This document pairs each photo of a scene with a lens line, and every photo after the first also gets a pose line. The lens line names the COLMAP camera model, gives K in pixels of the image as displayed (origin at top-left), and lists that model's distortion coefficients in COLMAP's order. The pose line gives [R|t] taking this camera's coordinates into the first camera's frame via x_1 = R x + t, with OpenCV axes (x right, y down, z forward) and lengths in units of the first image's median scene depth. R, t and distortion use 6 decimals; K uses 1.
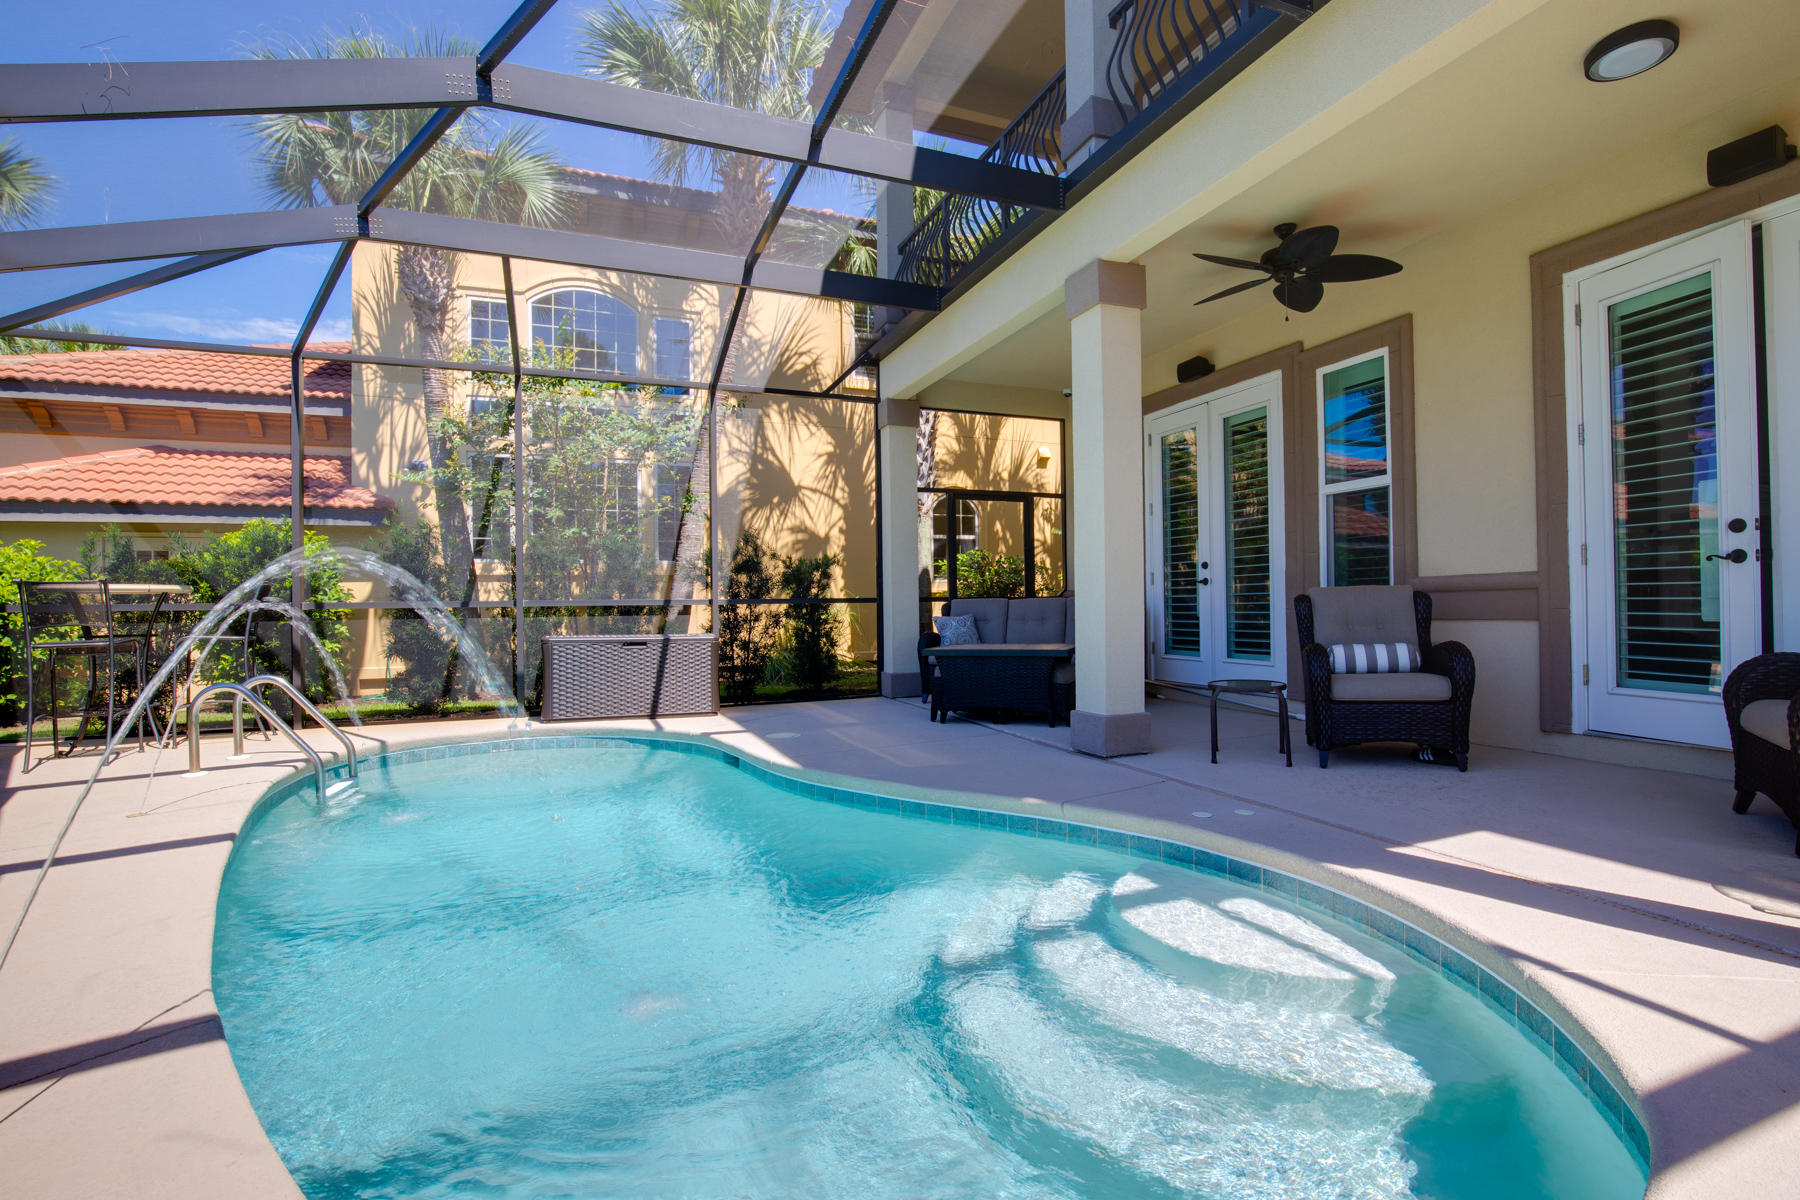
lens RADIAL K [[827.9, 0, 901.0], [0, 827.9, 600.9], [0, 0, 1]] dist [-0.018825, 0.002225]
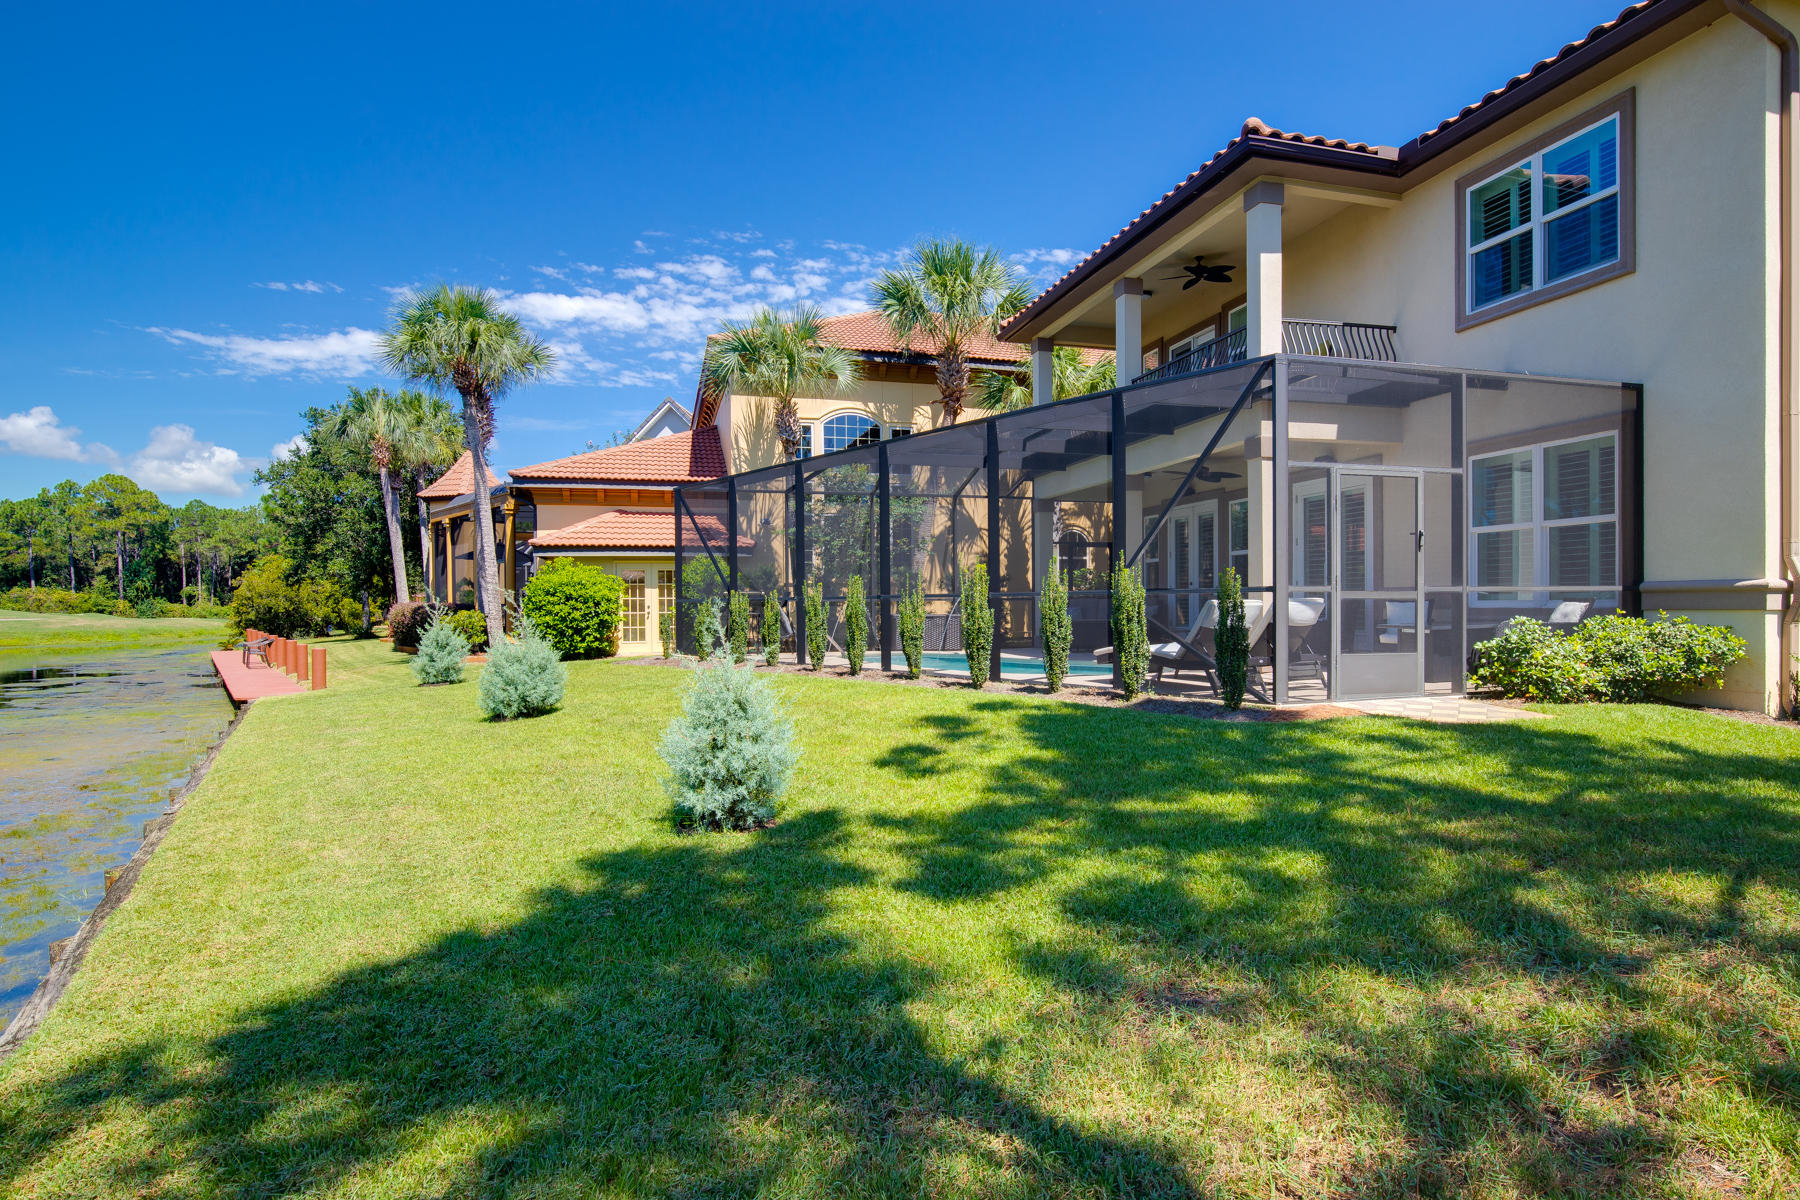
lens RADIAL K [[927.2, 0, 902.5], [0, 927.2, 608.0], [0, 0, 1]] dist [-0.015243, 0.001742]
pose [[0.991963, 0.009769, -0.126153, -0.046058], [-0.008714, 0.999922, 0.008911, 0.002221], [0.126230, -0.007740, 0.991971, -1.053072]]
